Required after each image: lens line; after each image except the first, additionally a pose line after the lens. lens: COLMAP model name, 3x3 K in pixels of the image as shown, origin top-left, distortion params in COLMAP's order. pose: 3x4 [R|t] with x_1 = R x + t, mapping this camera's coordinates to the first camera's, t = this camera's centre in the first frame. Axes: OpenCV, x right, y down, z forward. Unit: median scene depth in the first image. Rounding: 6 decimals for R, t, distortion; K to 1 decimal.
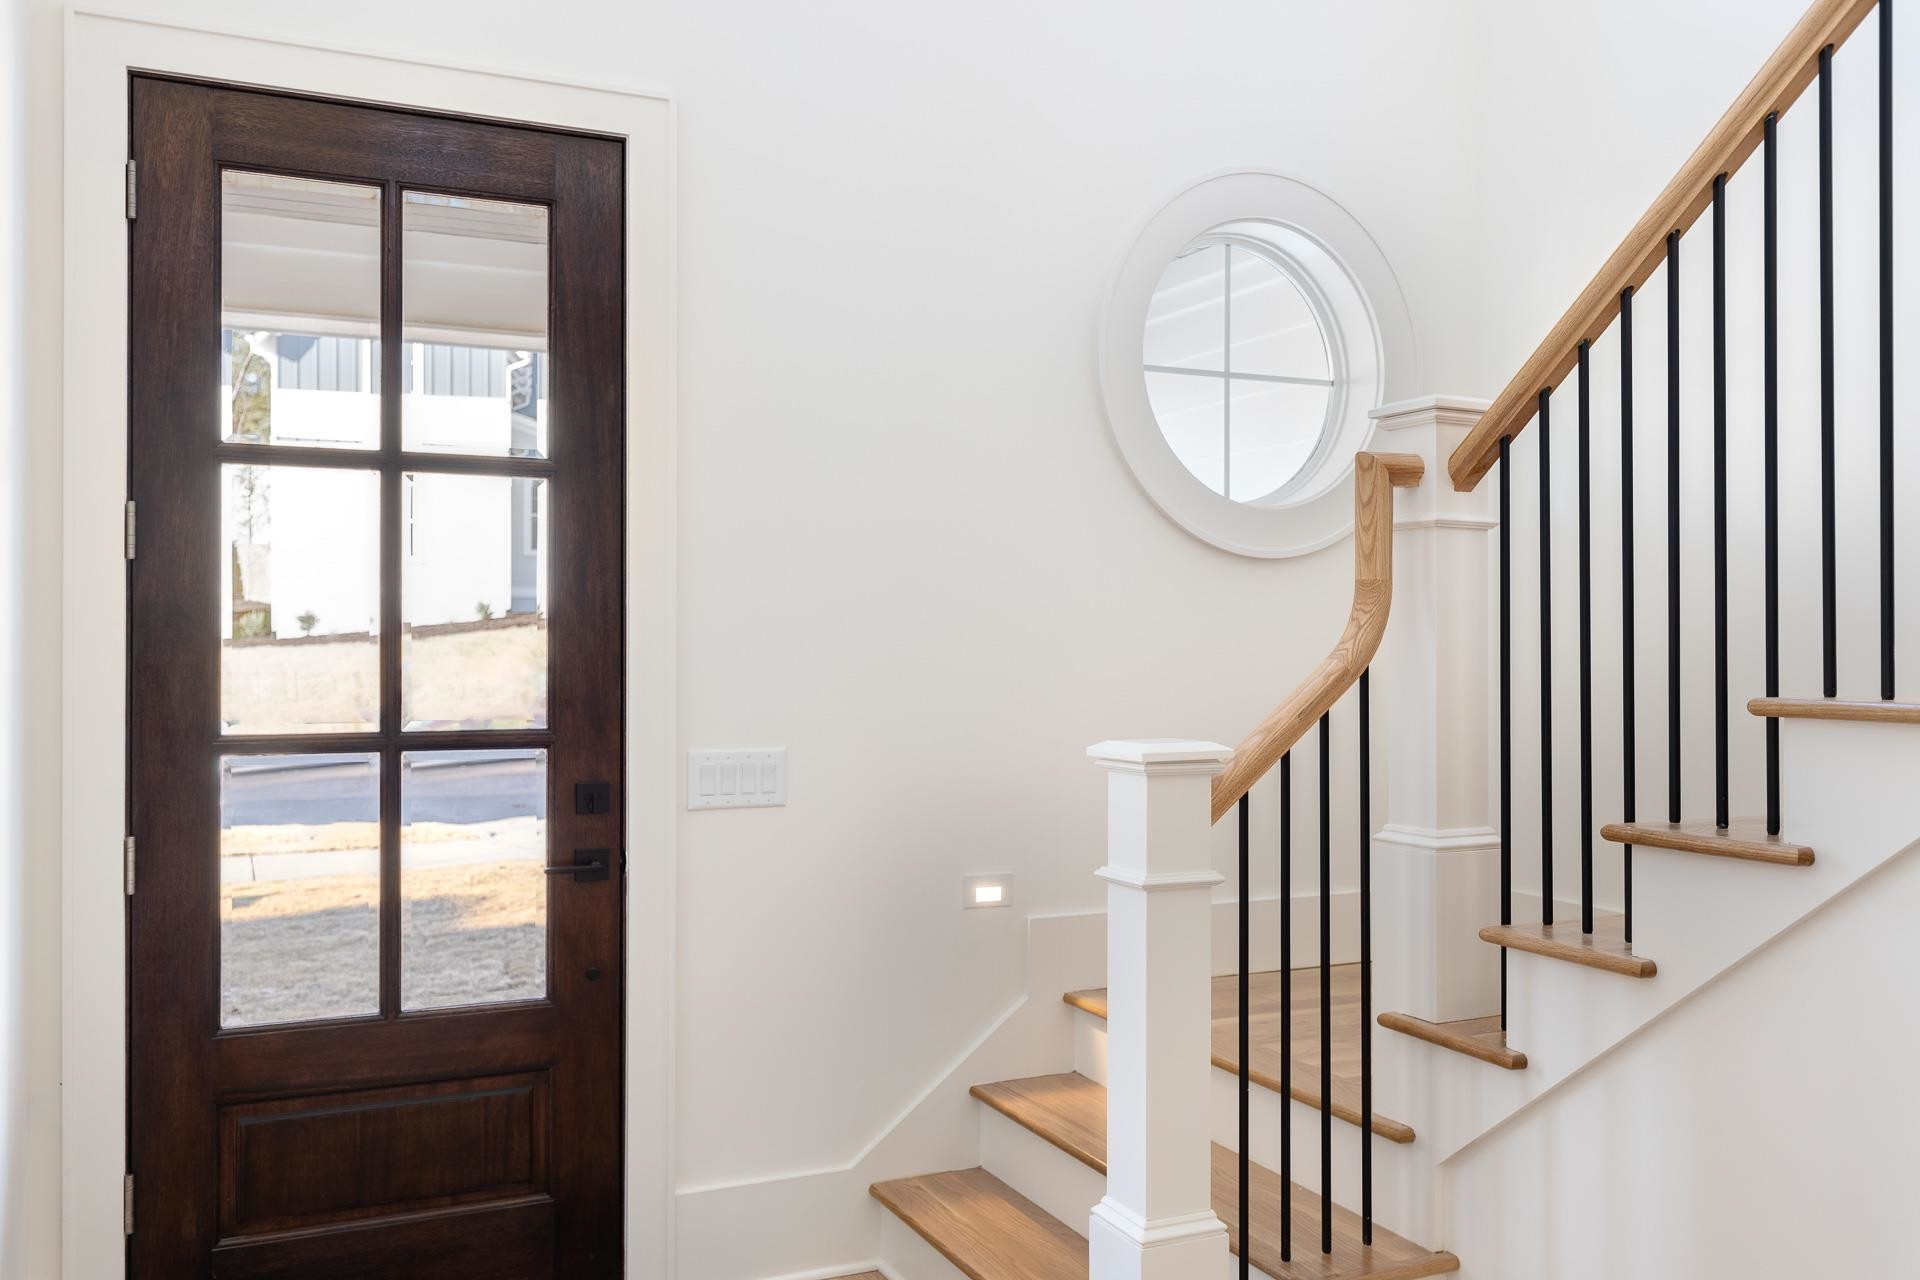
lens RADIAL K [[1574.8, 0, 960.0], [0, 1574.8, 640.0], [0, 0, 1]] dist [-0.000371, -0.002470]
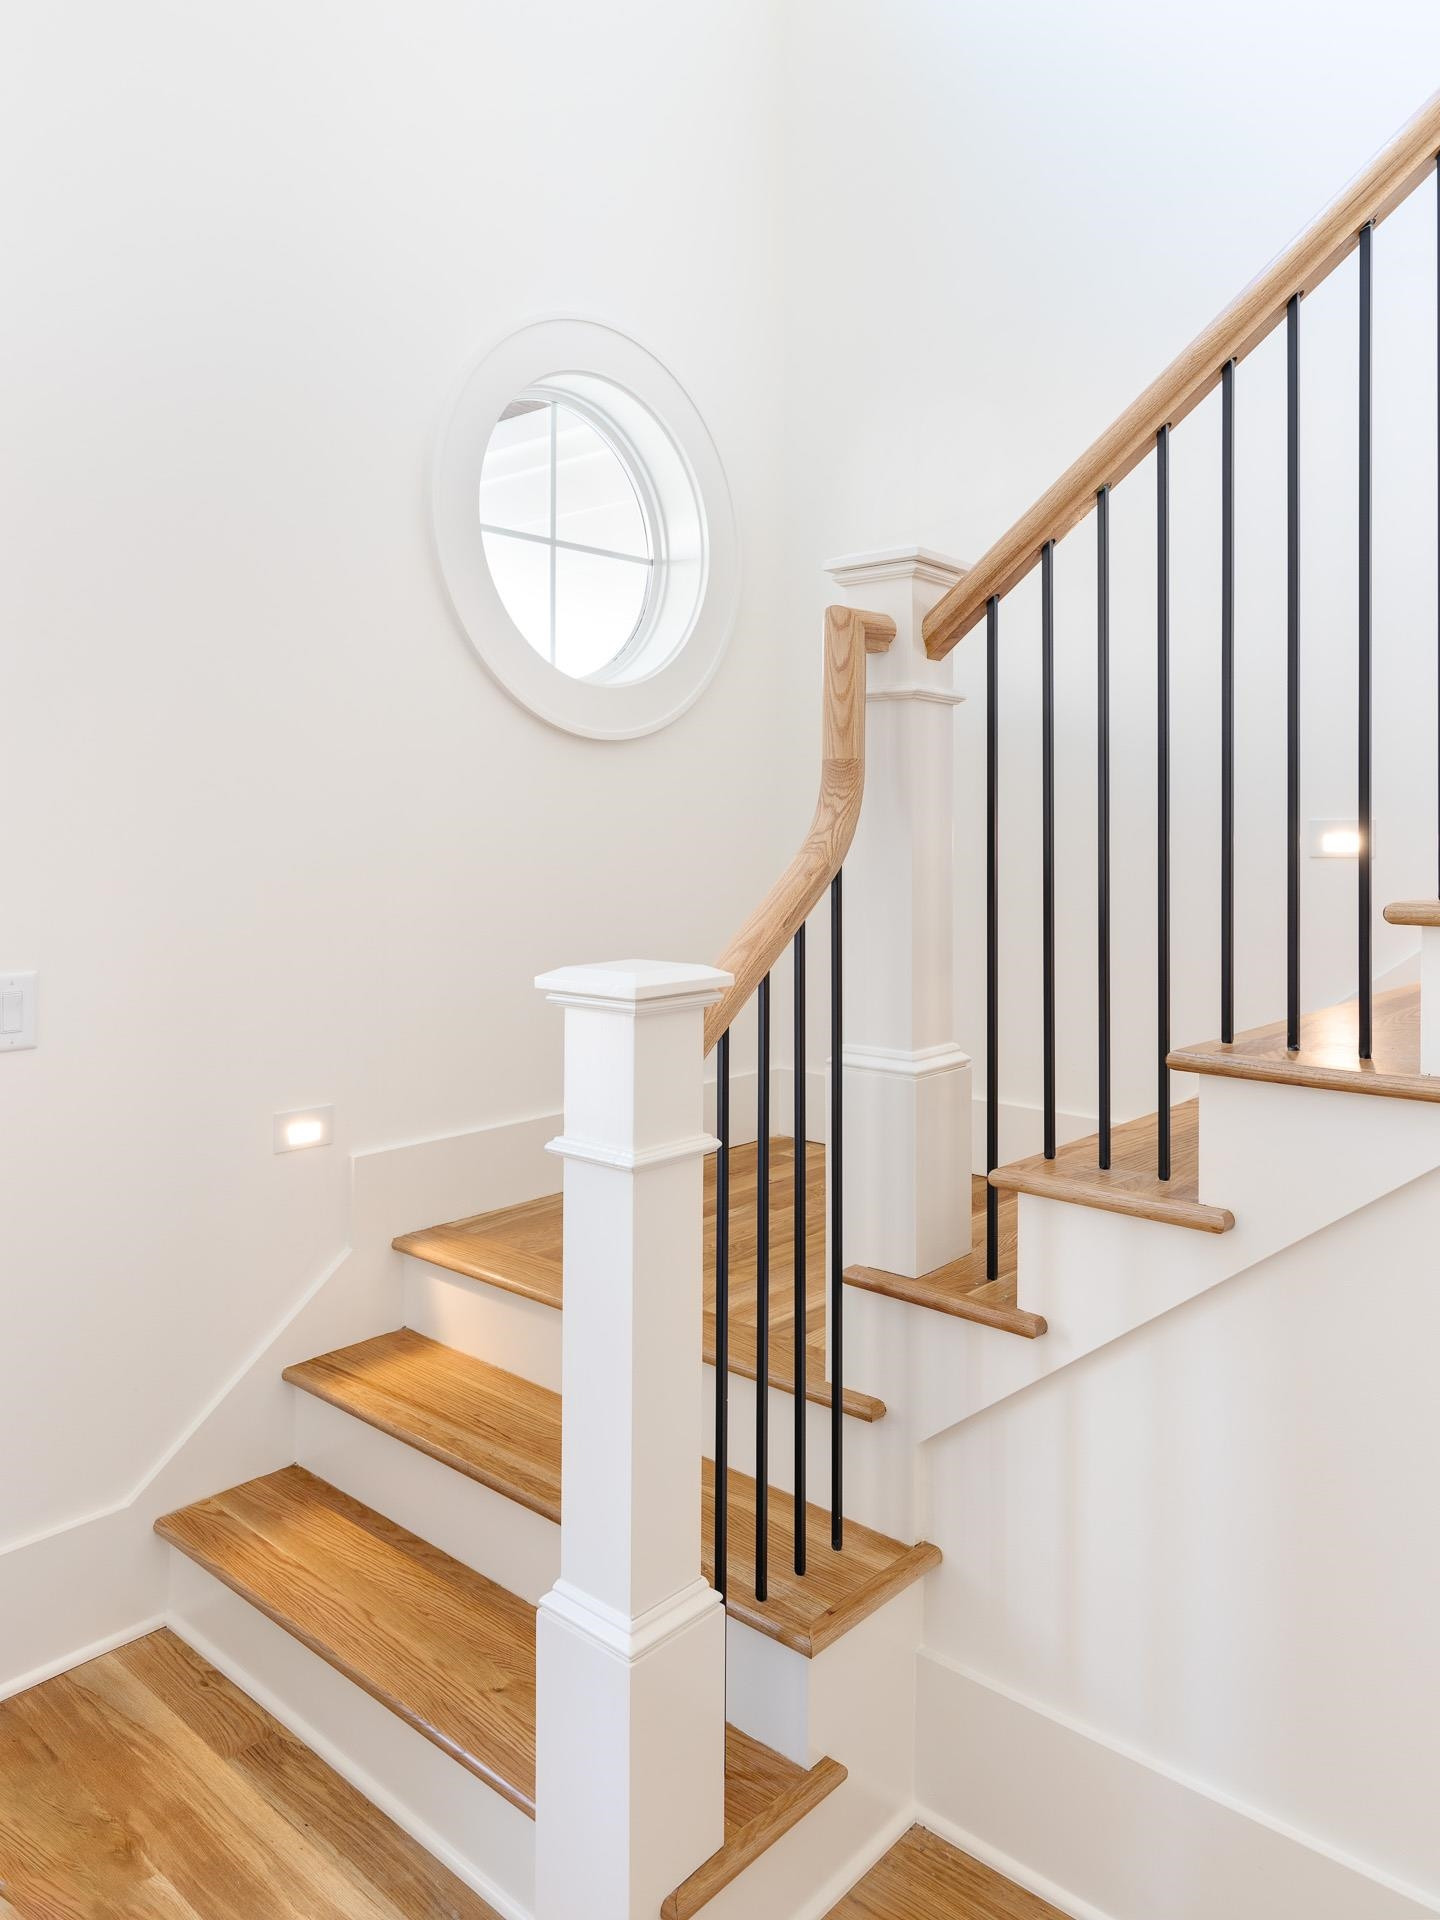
lens RADIAL K [[1339.0, 0, 717.4], [0, 1339.0, 839.1], [0, 0, 1]] dist [0.006478, 0.001841]
pose [[0.919974, -0.001517, 0.391977, -0.081490], [-0.002866, 0.999940, 0.010598, -0.002926], [-0.391969, -0.010873, 0.919914, 0.369945]]
